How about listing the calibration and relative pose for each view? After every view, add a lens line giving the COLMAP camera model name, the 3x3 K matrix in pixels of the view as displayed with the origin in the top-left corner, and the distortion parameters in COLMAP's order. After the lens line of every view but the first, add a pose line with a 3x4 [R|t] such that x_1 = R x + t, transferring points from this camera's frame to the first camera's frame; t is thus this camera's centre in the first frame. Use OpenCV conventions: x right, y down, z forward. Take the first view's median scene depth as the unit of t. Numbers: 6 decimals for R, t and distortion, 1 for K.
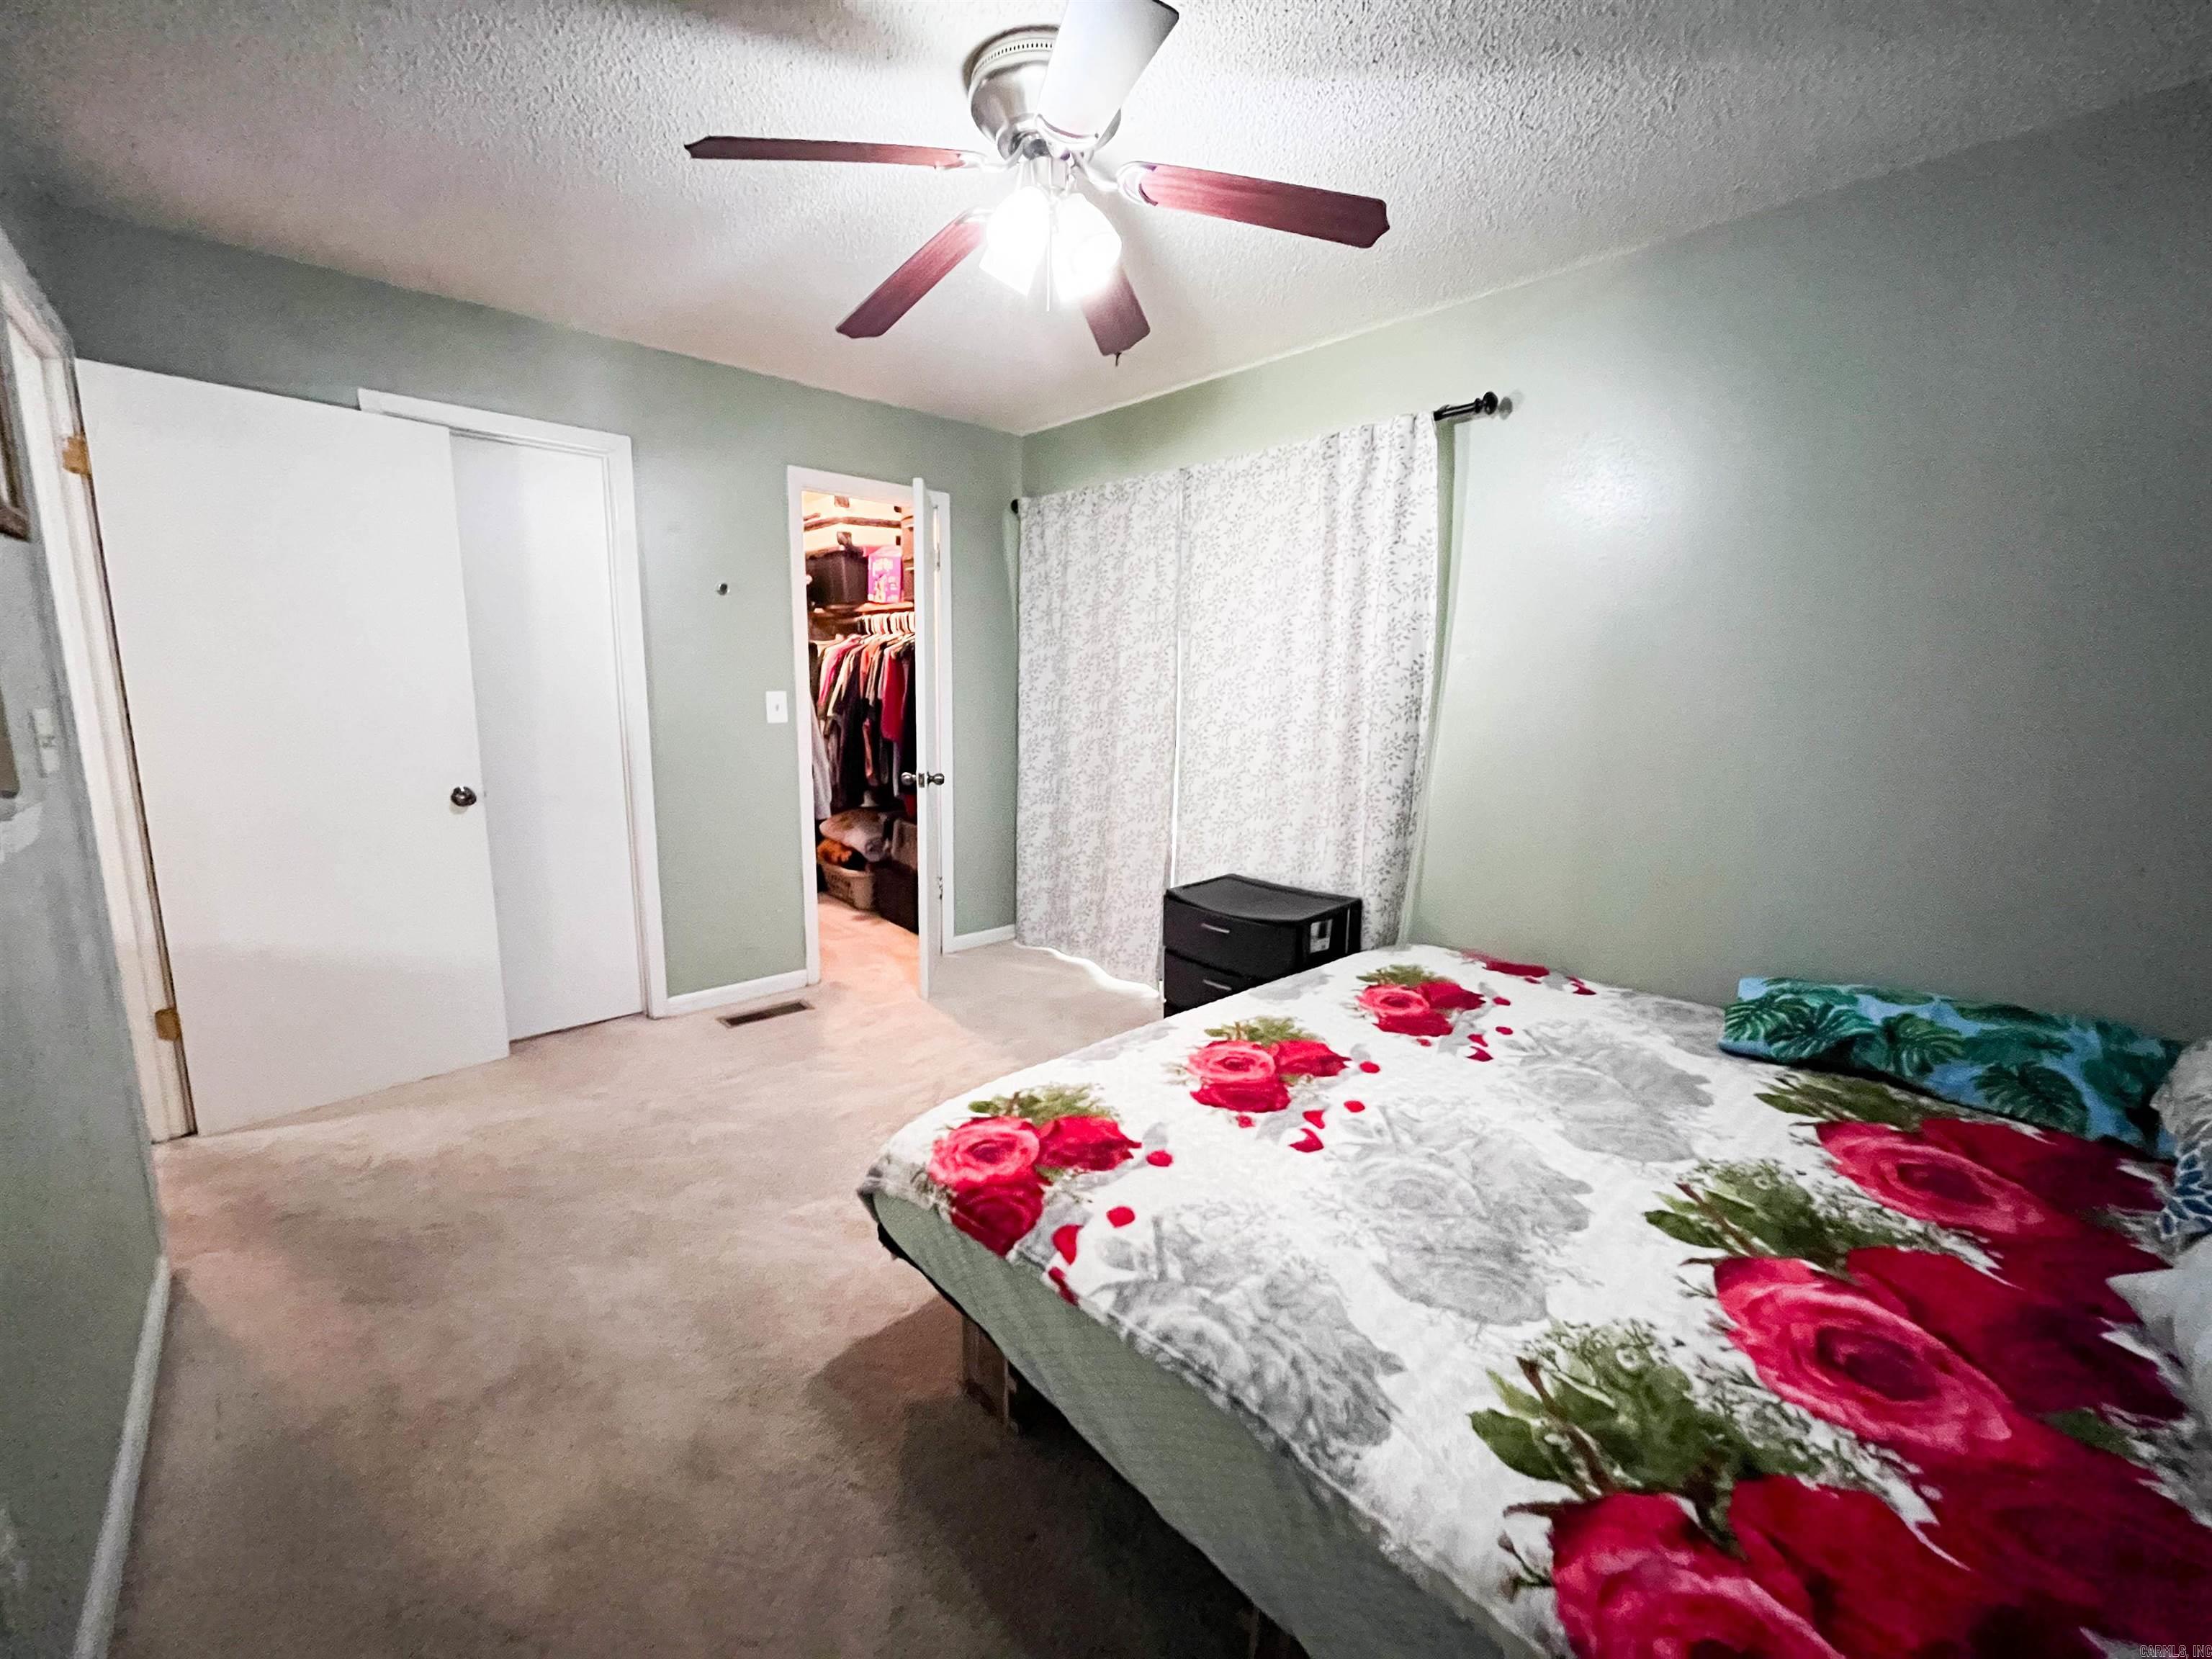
lens RADIAL K [[891.2, 0, 1101.5], [0, 891.2, 829.5], [0, 0, 1]] dist [-0.002727, 0.000339]
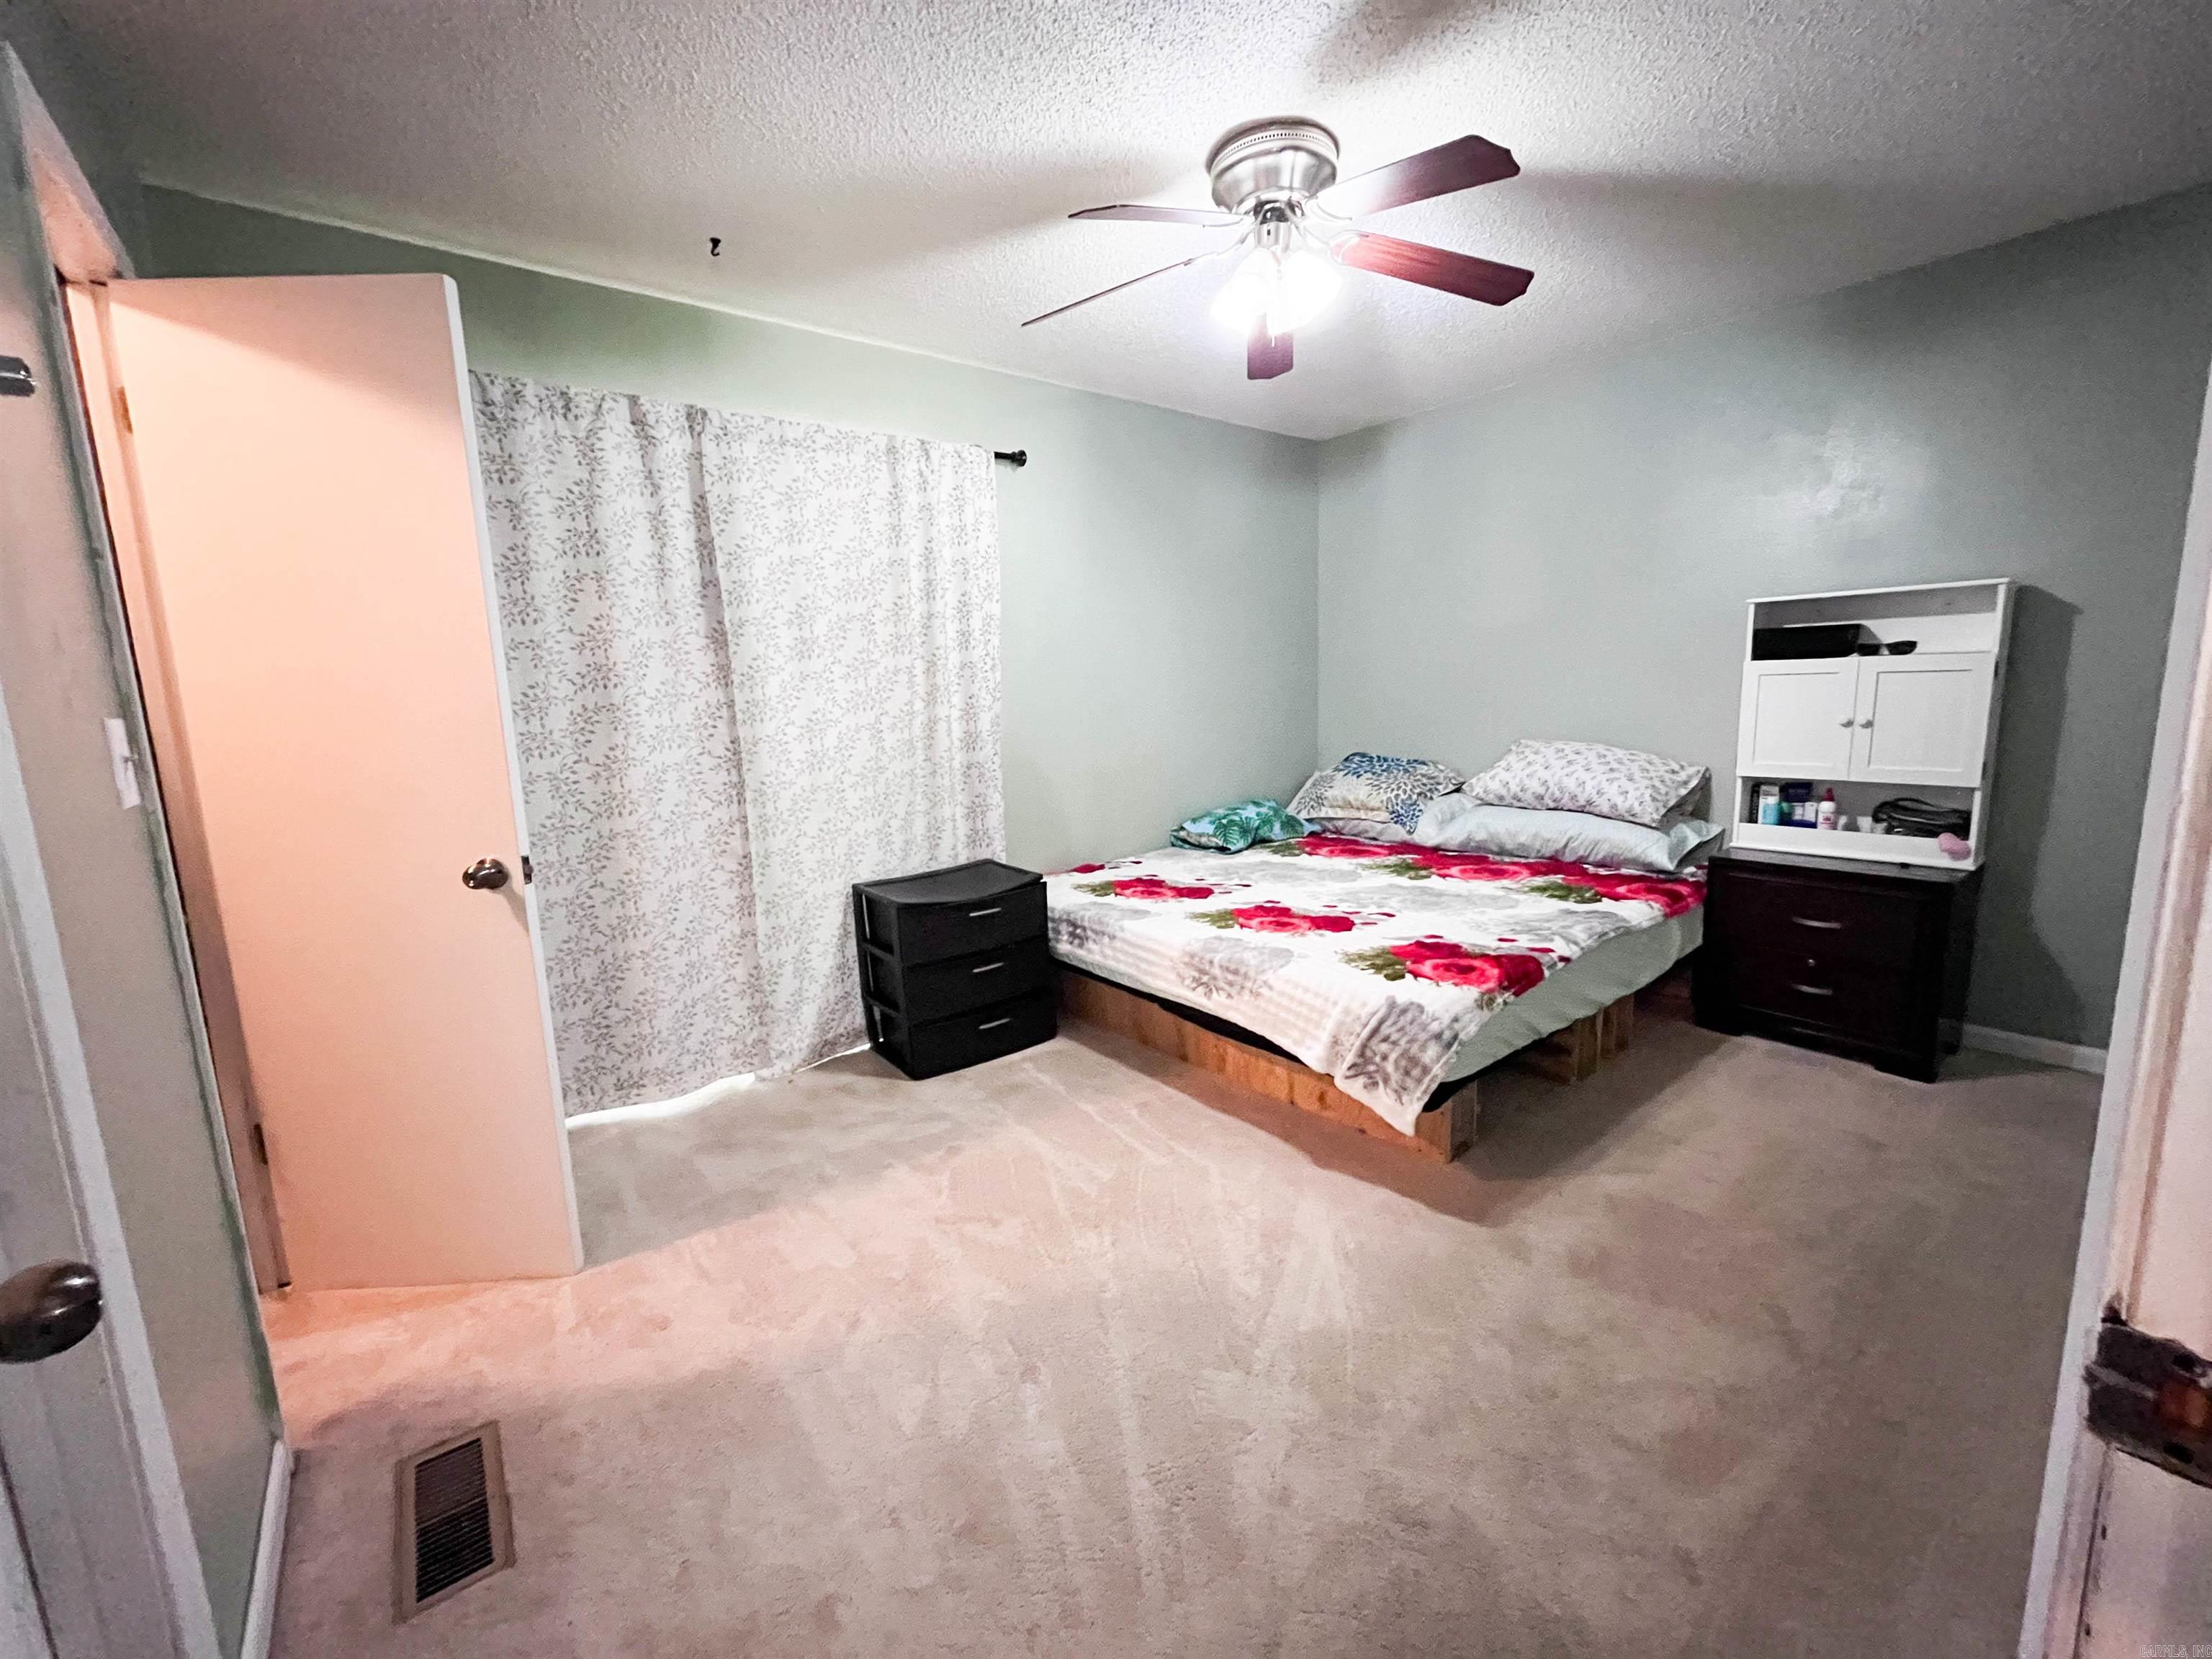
lens RADIAL K [[891.2, 0, 1101.5], [0, 891.2, 829.5], [0, 0, 1]] dist [-0.002727, 0.000339]
pose [[0.069279, -0.171959, 0.982665, -1.338659], [0.204229, 0.966614, 0.154752, -0.174253], [-0.976469, 0.189968, 0.102085, 1.191483]]
